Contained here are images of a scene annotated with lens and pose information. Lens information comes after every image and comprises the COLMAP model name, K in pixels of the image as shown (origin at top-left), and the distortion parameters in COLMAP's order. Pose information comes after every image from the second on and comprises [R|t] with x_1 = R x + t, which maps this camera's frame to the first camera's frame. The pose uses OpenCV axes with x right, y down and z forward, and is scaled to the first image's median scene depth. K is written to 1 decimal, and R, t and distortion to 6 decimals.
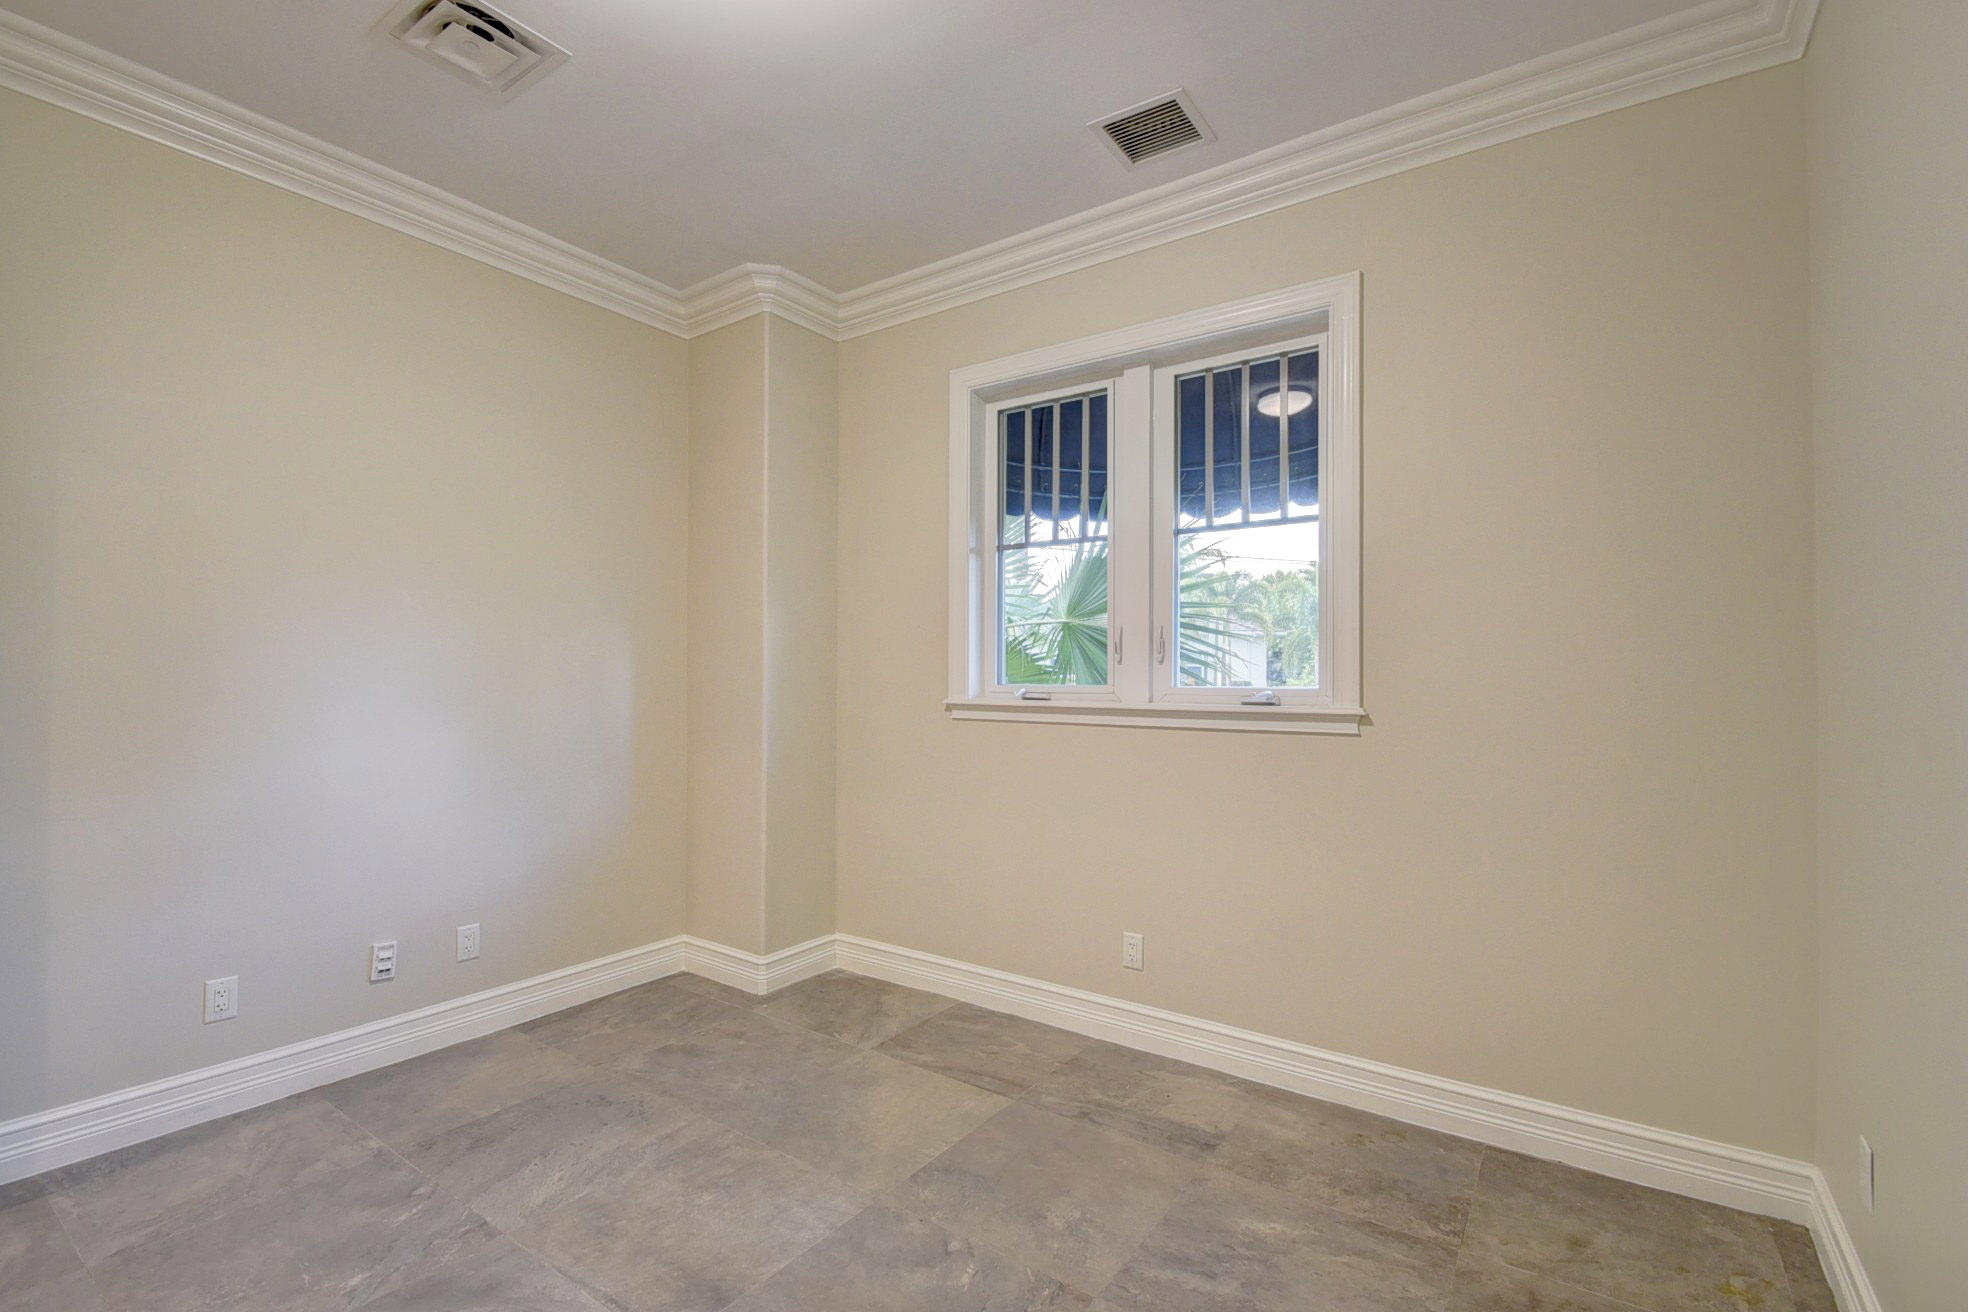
lens RADIAL K [[867.6, 0, 987.3], [0, 867.6, 663.4], [0, 0, 1]] dist [0.003475, -0.012133]
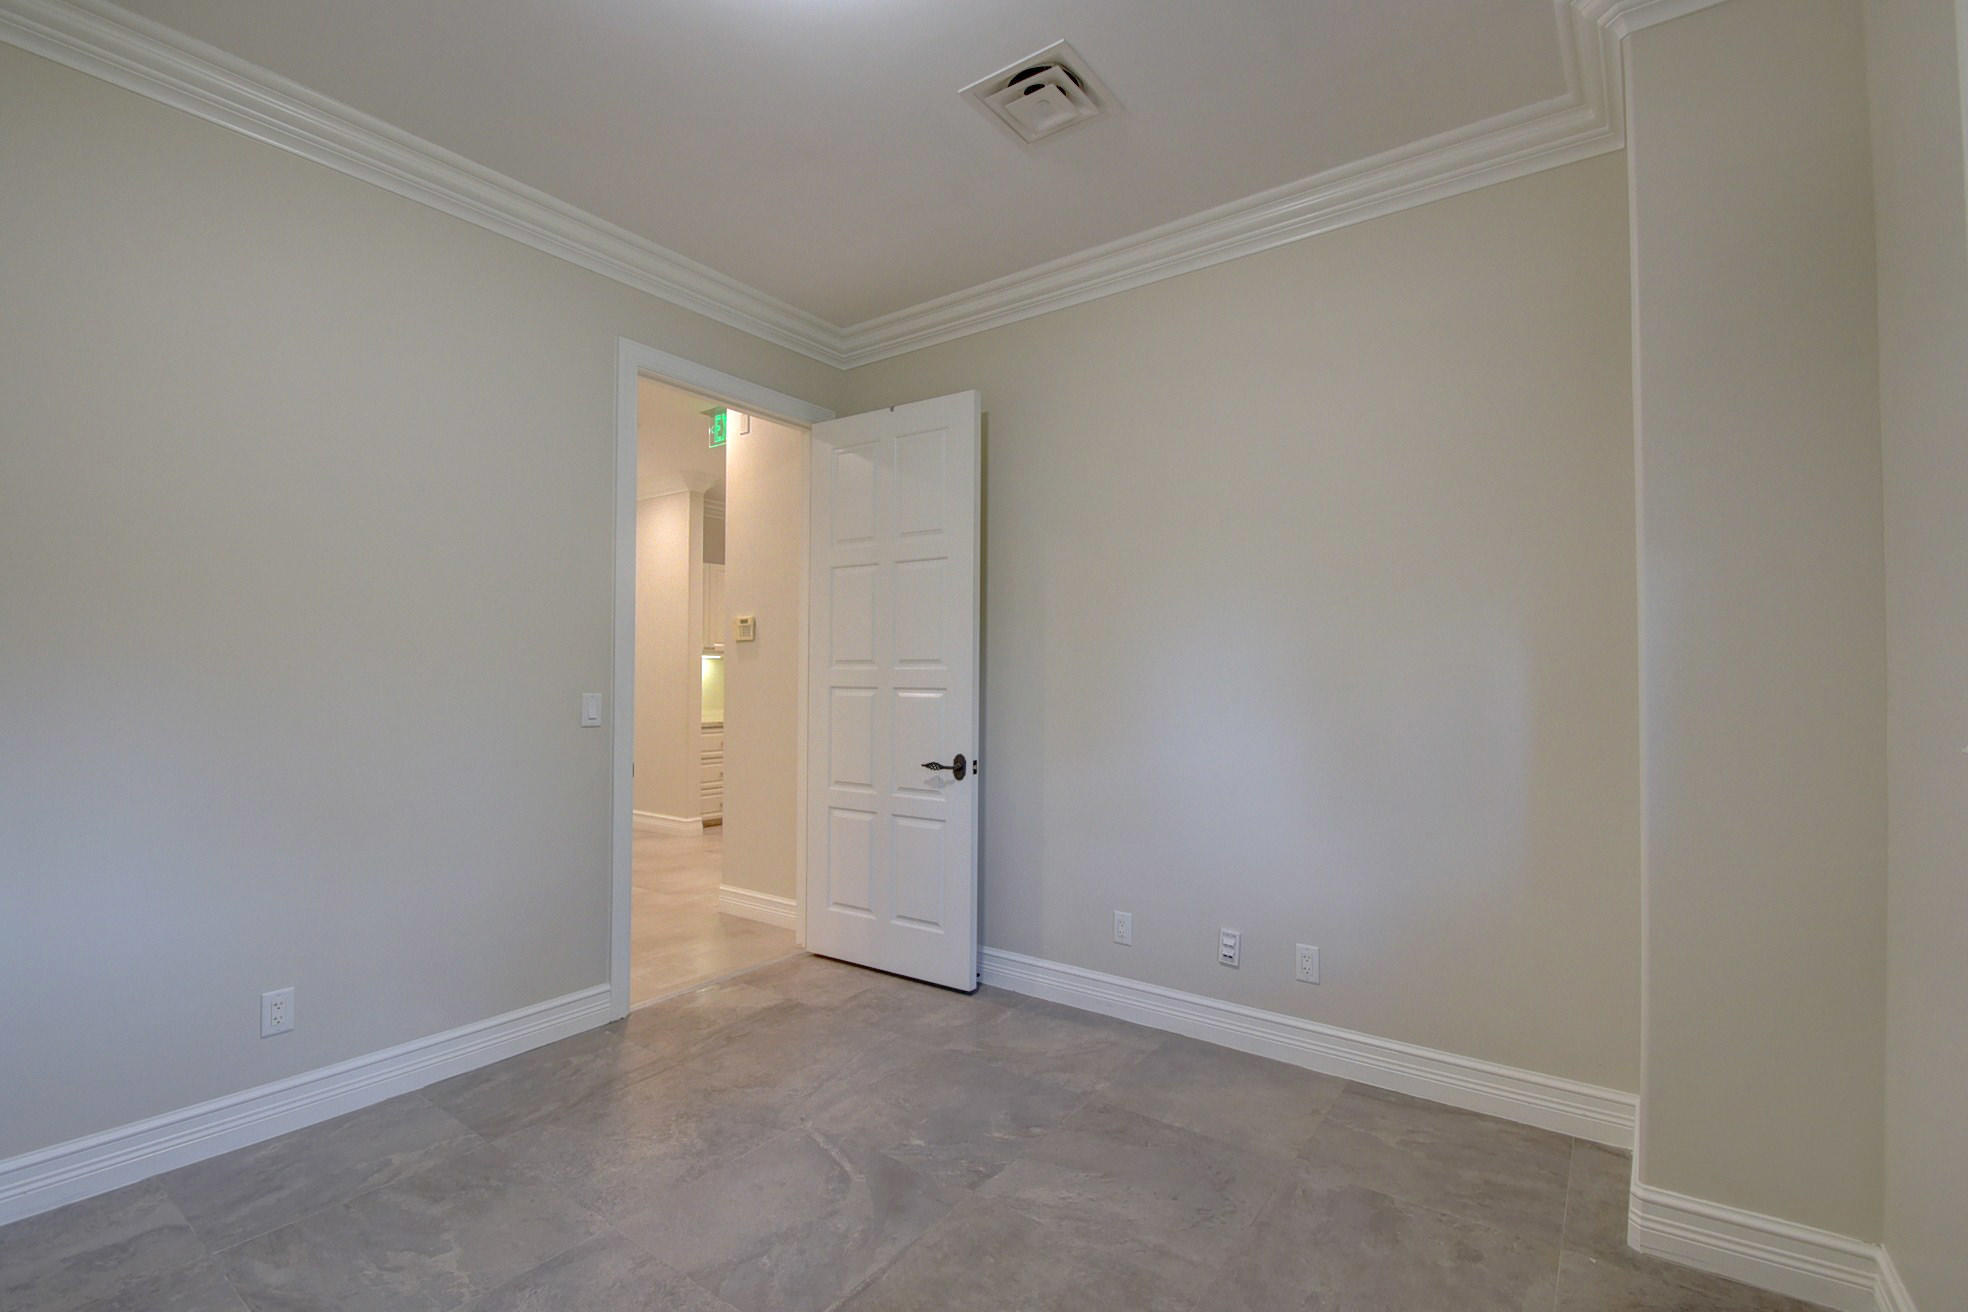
lens RADIAL K [[867.6, 0, 987.3], [0, 867.6, 663.4], [0, 0, 1]] dist [0.003475, -0.012133]
pose [[-0.006339, -0.016341, -0.999846, 0.380880], [0.004980, 0.999854, -0.016373, 0.013464], [0.999968, -0.005083, -0.006257, 0.733347]]
